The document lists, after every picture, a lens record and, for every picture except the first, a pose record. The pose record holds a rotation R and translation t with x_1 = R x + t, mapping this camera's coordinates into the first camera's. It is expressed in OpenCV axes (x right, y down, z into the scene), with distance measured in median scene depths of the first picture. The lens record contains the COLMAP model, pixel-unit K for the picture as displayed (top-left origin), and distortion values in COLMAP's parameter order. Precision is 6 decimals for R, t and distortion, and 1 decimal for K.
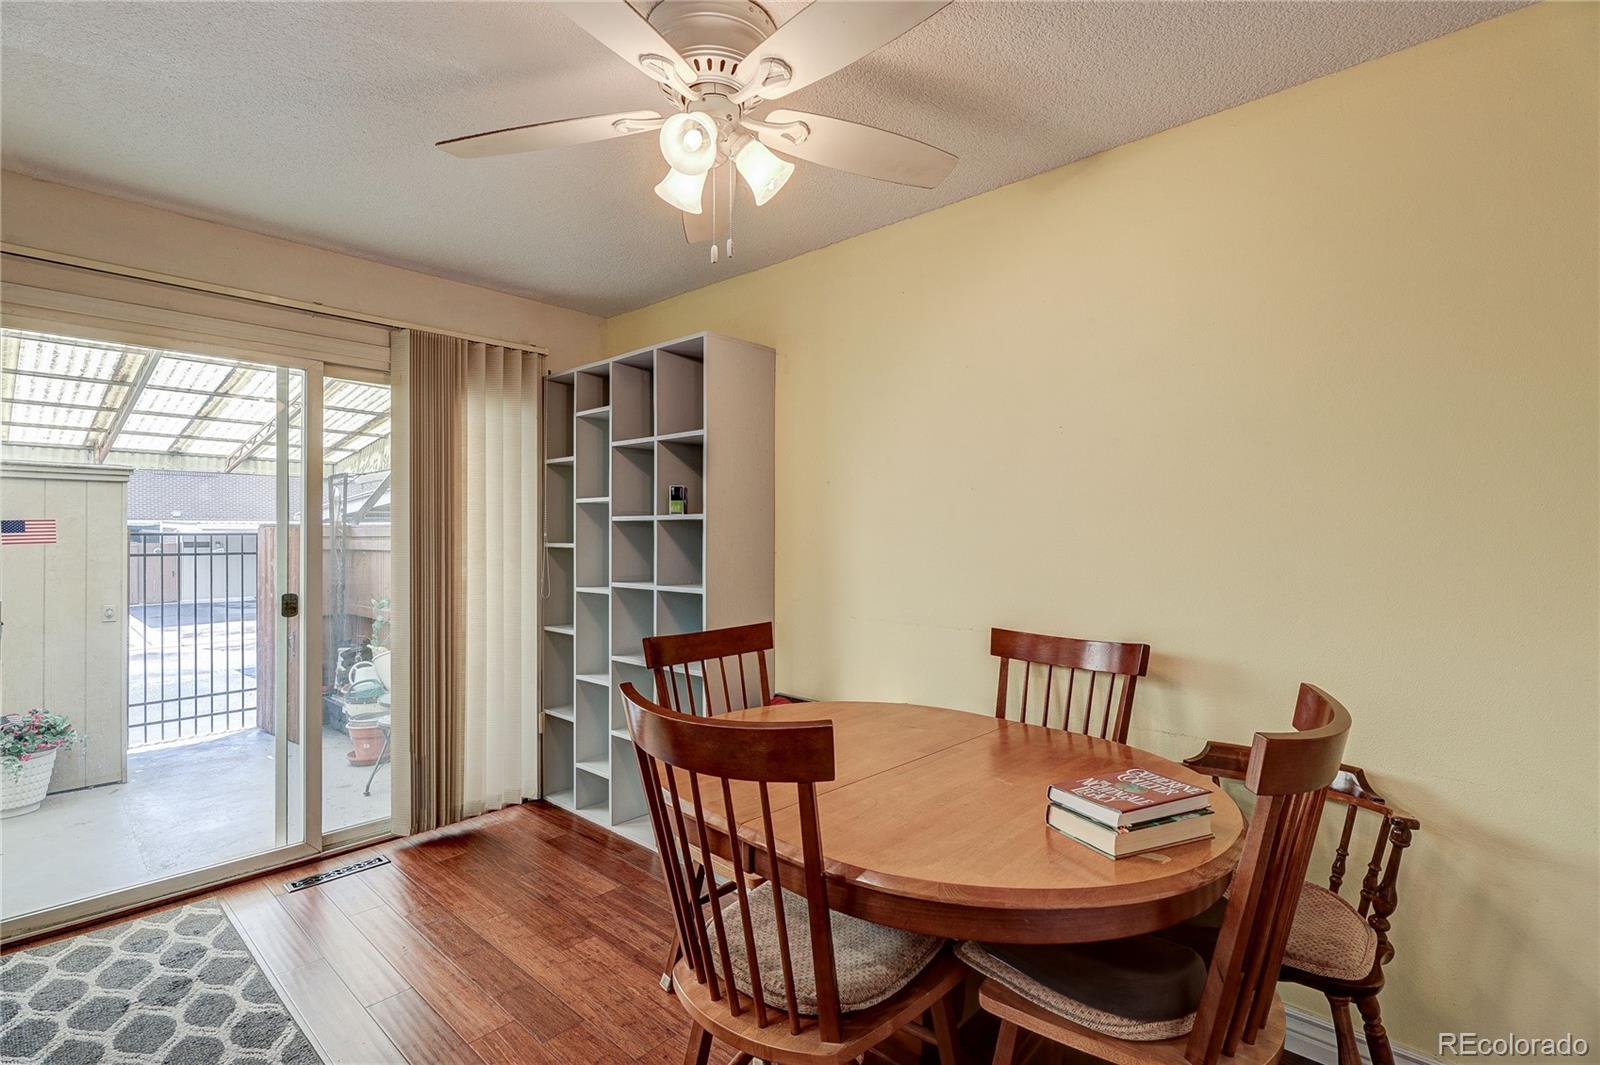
lens RADIAL K [[752.5, 0, 803.1], [0, 752.5, 530.7], [0, 0, 1]] dist [-0.000601, 0.000856]
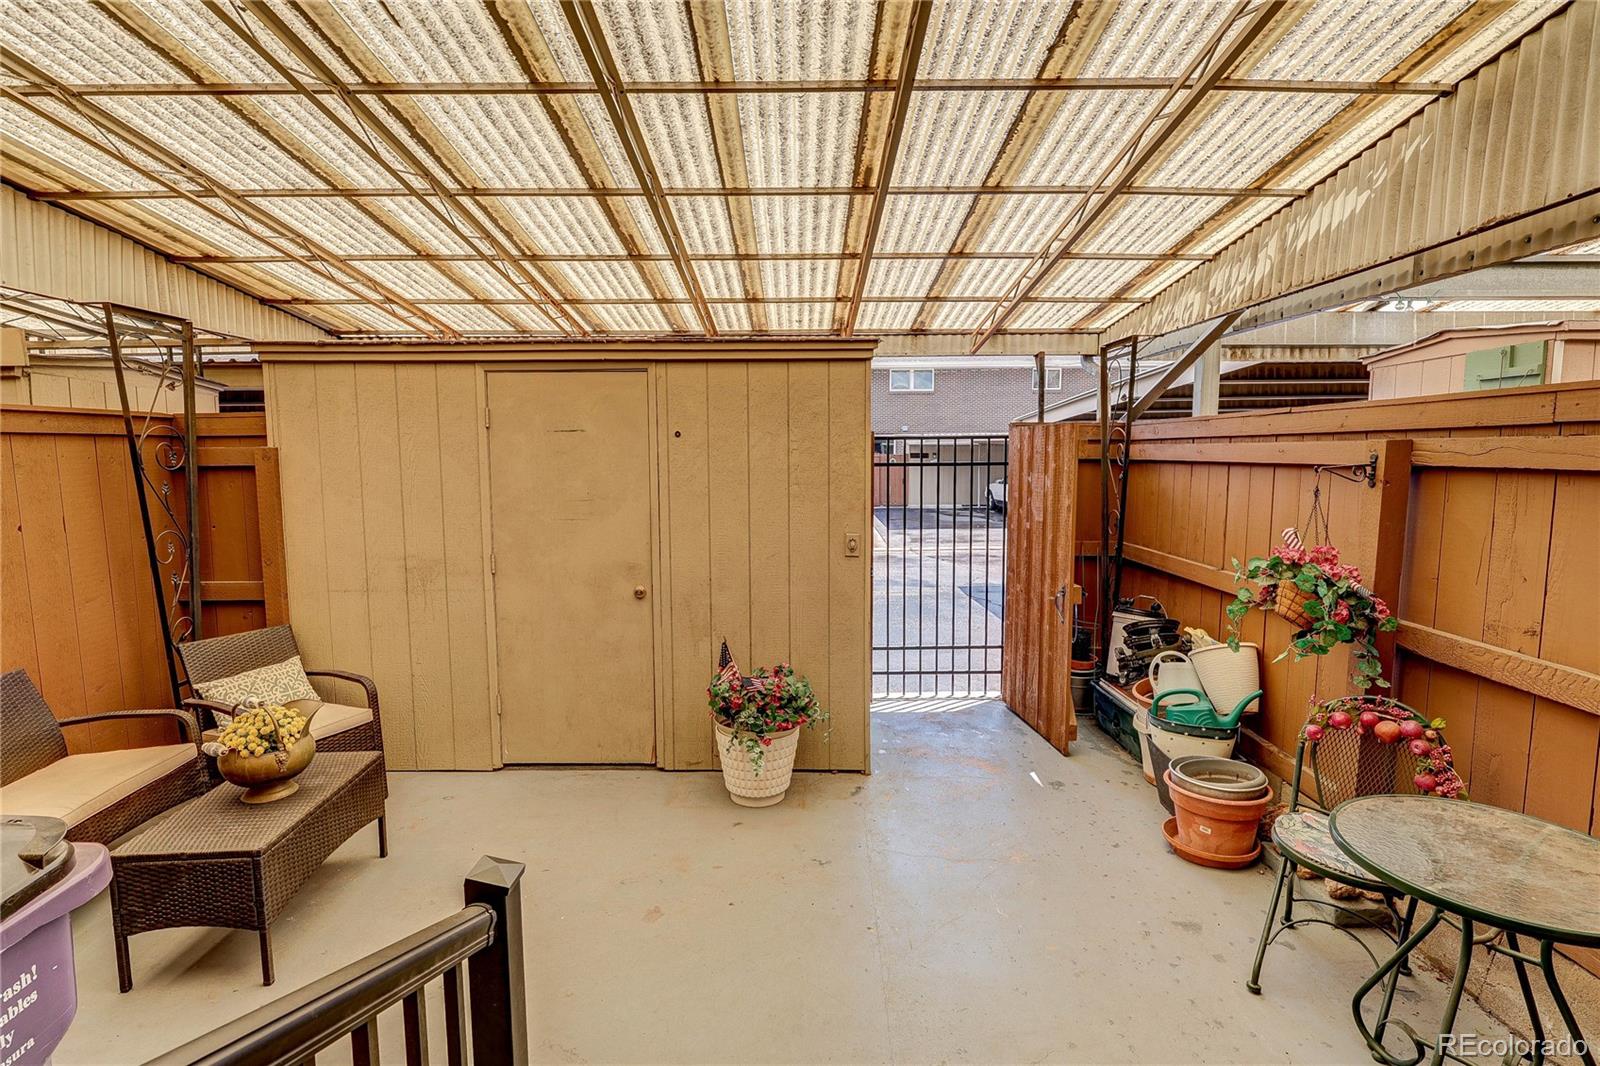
lens RADIAL K [[741.6, 0, 803.1], [0, 741.6, 542.7], [0, 0, 1]] dist [-0.002278, -0.000400]
pose [[0.677242, 0.087085, -0.730589, -0.369020], [0.010312, 0.991750, 0.127774, 0.013413], [0.735688, -0.094068, 0.670756, 0.415091]]
